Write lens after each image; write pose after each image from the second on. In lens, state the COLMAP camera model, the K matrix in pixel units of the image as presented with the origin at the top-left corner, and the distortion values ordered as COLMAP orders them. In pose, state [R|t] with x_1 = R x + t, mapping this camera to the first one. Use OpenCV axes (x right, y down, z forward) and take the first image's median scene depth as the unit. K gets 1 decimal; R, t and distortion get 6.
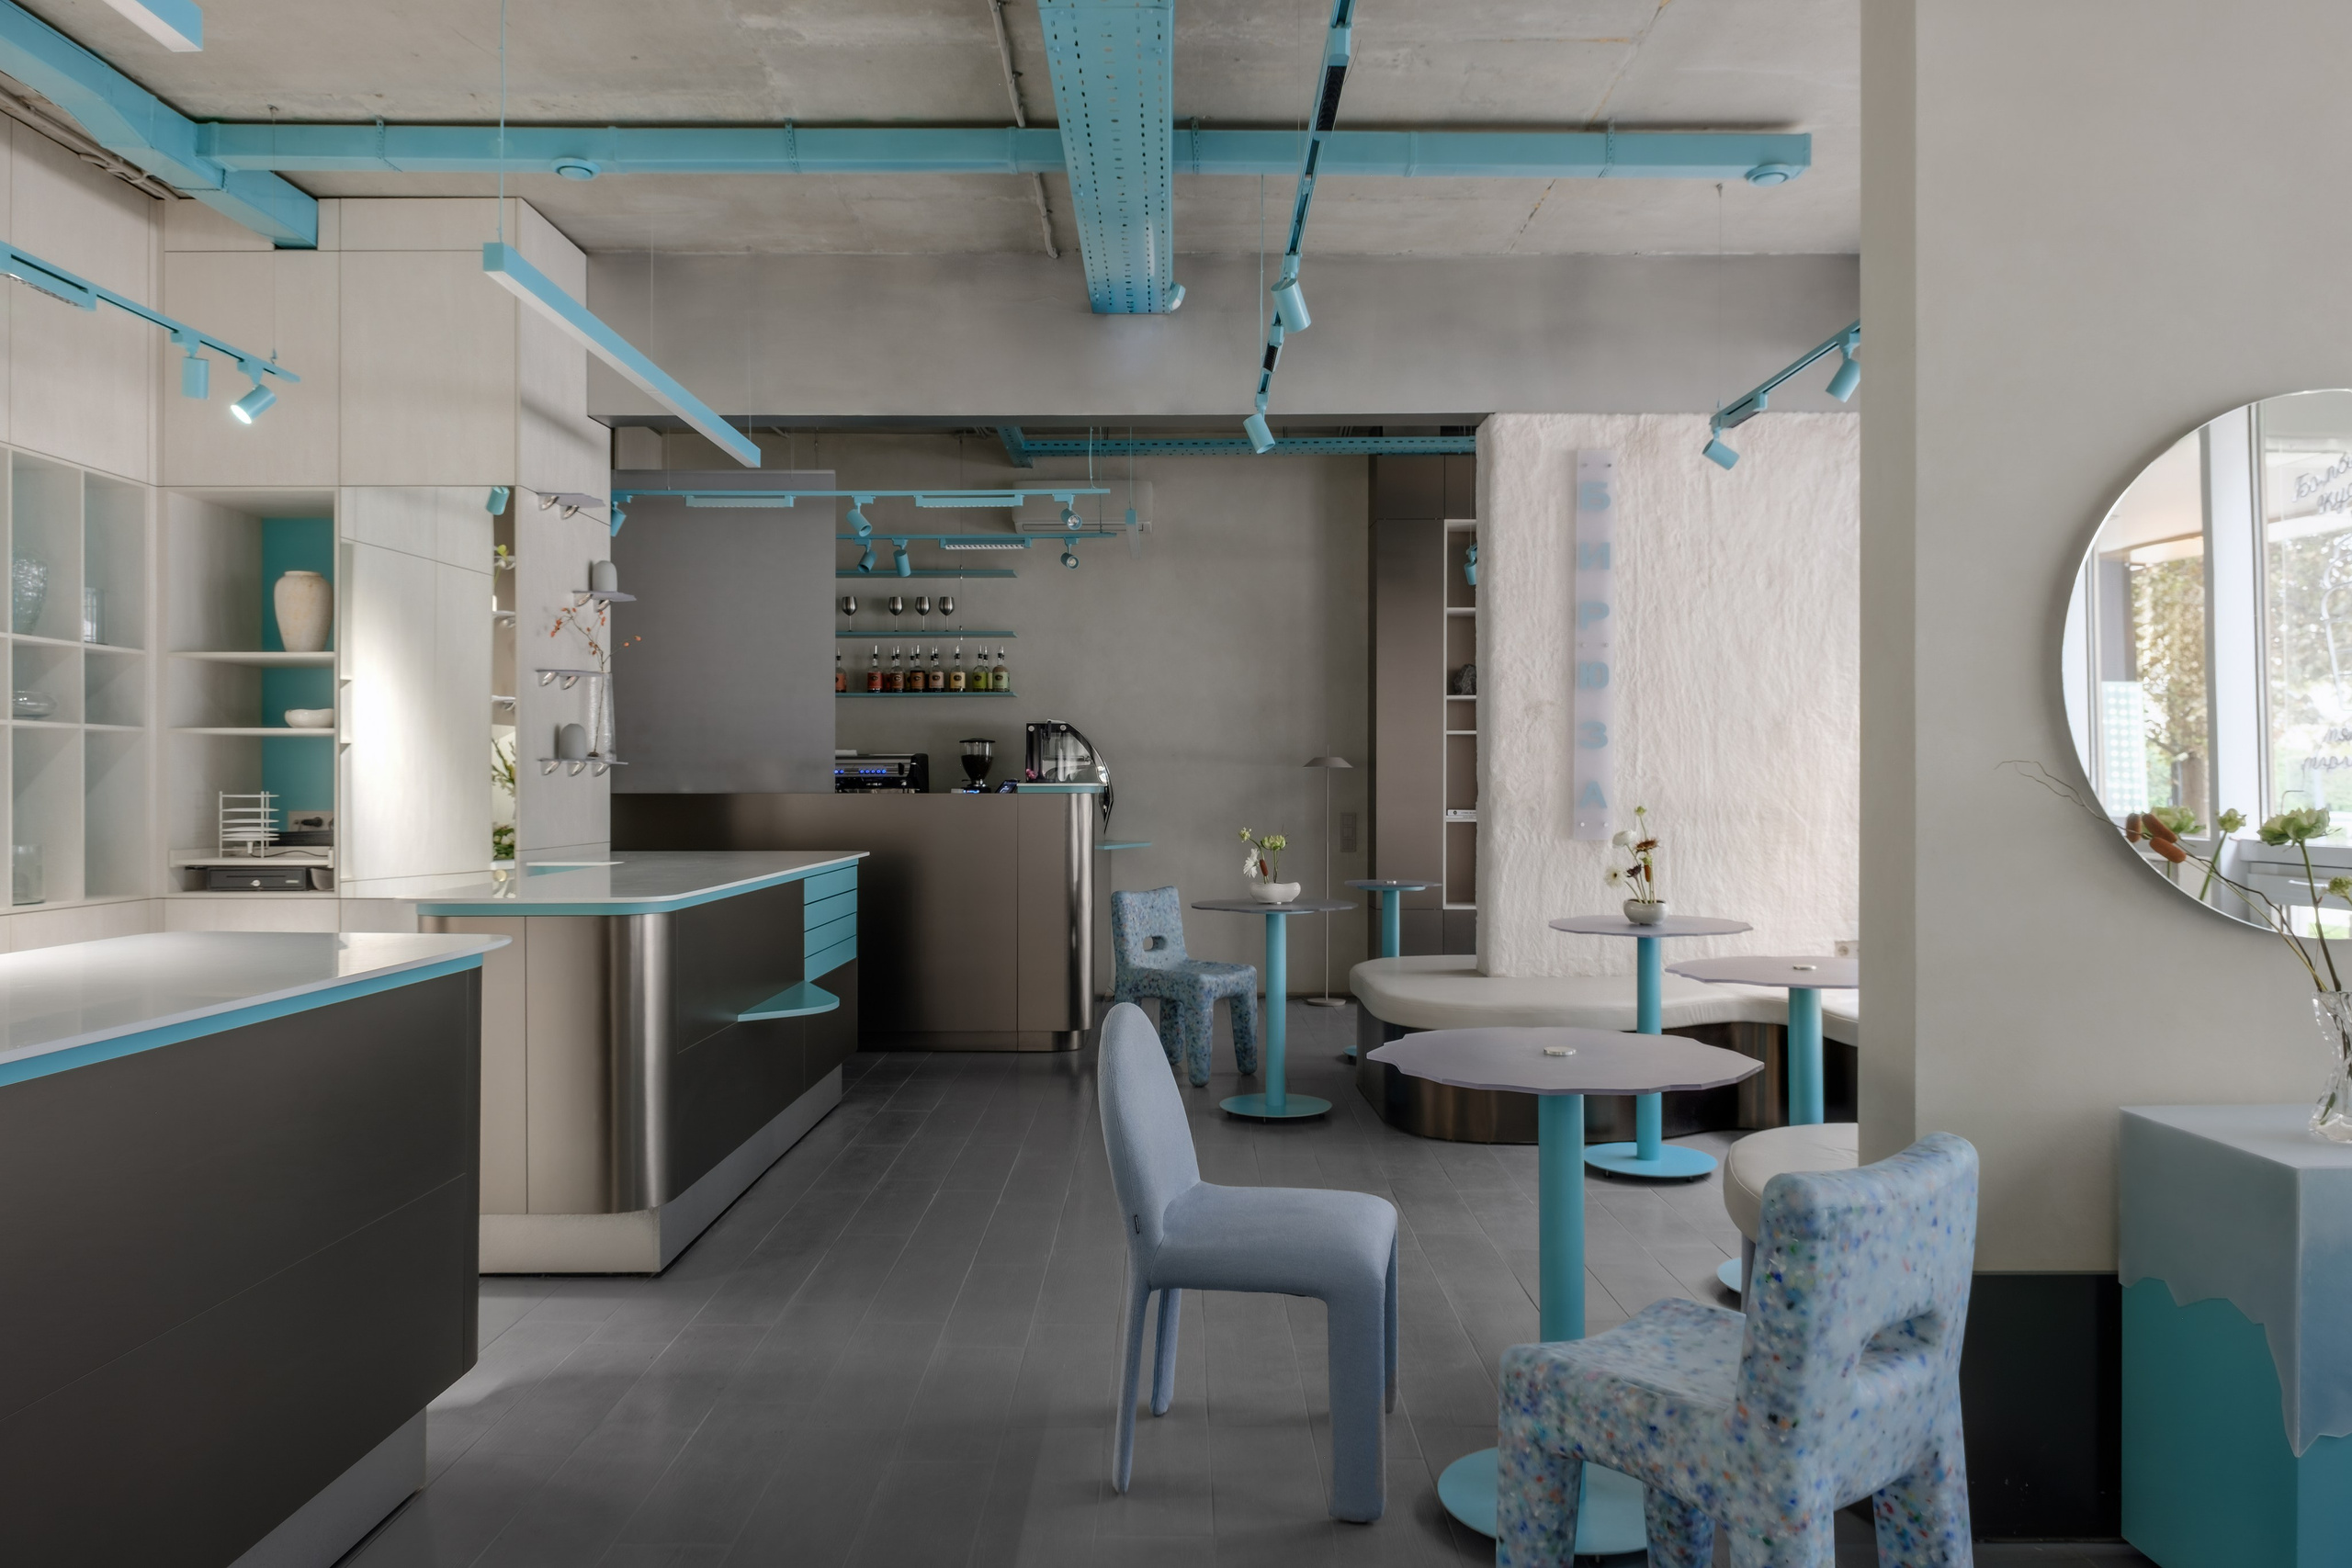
lens RADIAL K [[1643.8, 0, 1158.2], [0, 1643.8, 833.0], [0, 0, 1]] dist [0.004600, -0.008810]
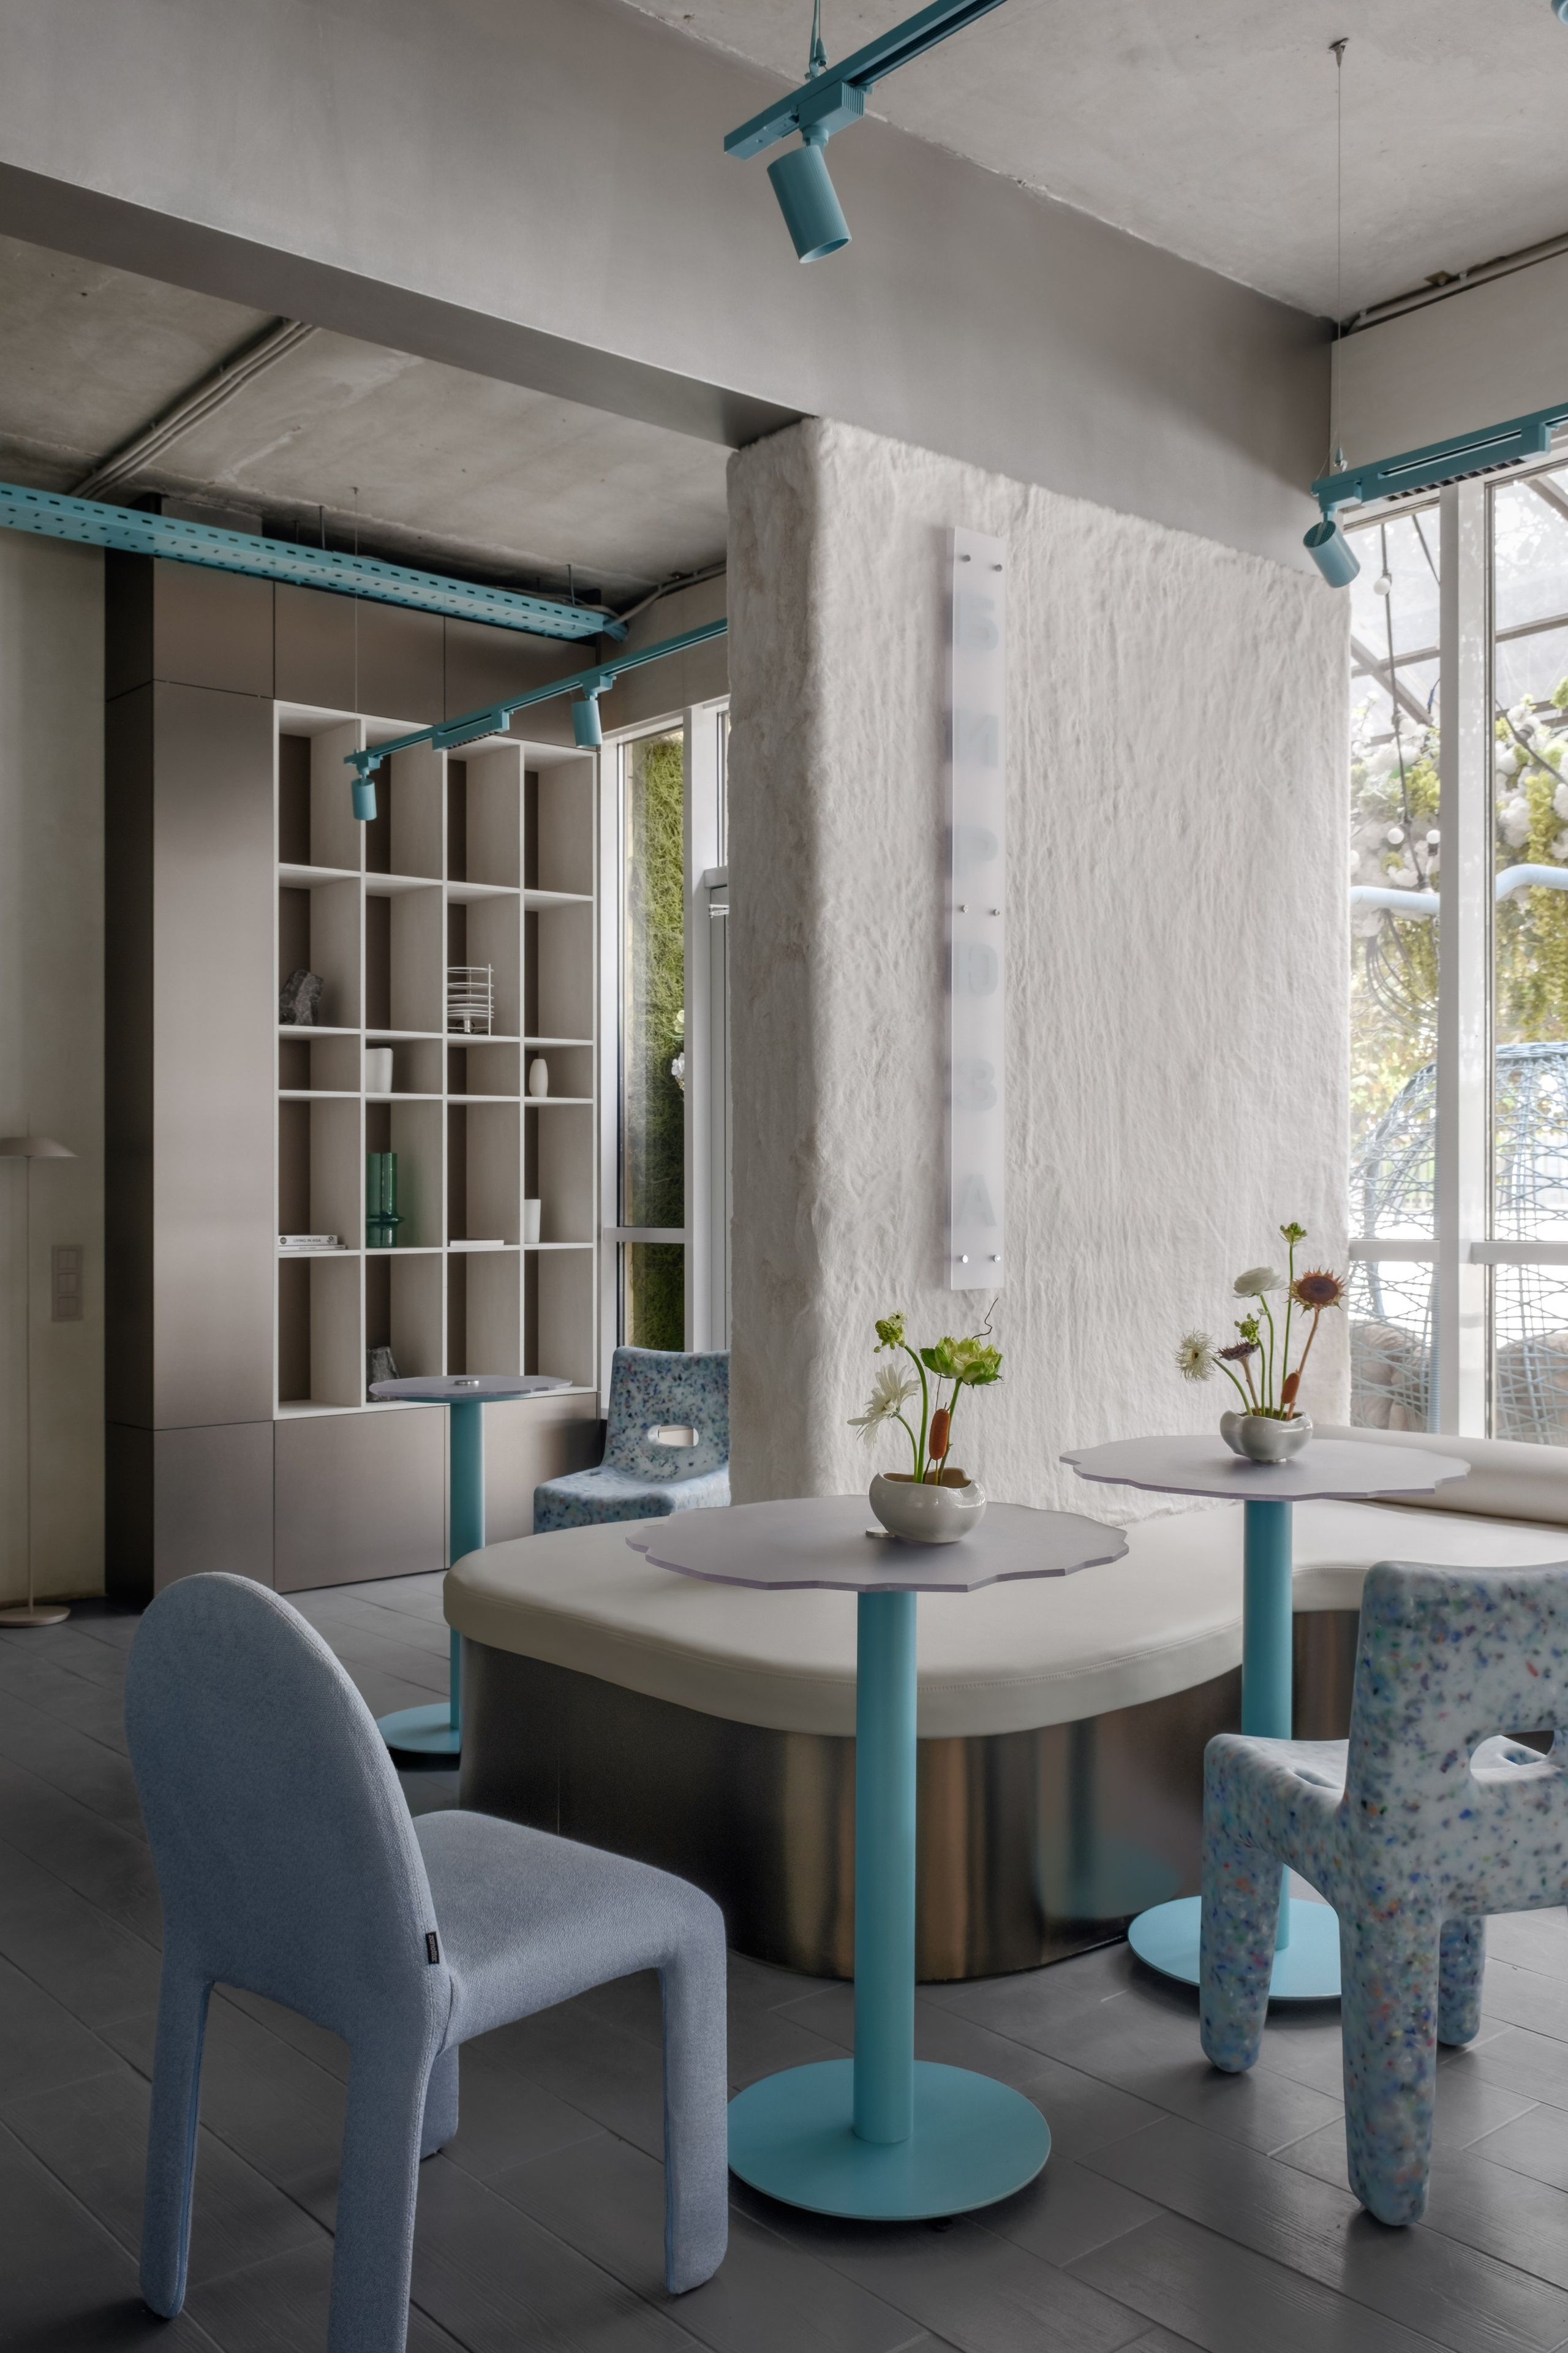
lens RADIAL K [[2030.6, 0, 779.4], [0, 2030.6, 1220.6], [0, 0, 1]] dist [-0.005589, 0.004679]
pose [[0.758671, -0.014641, 0.651309, -0.197065], [0.026671, 0.999607, -0.008597, -0.013137], [-0.650928, 0.023893, 0.758764, 0.555846]]
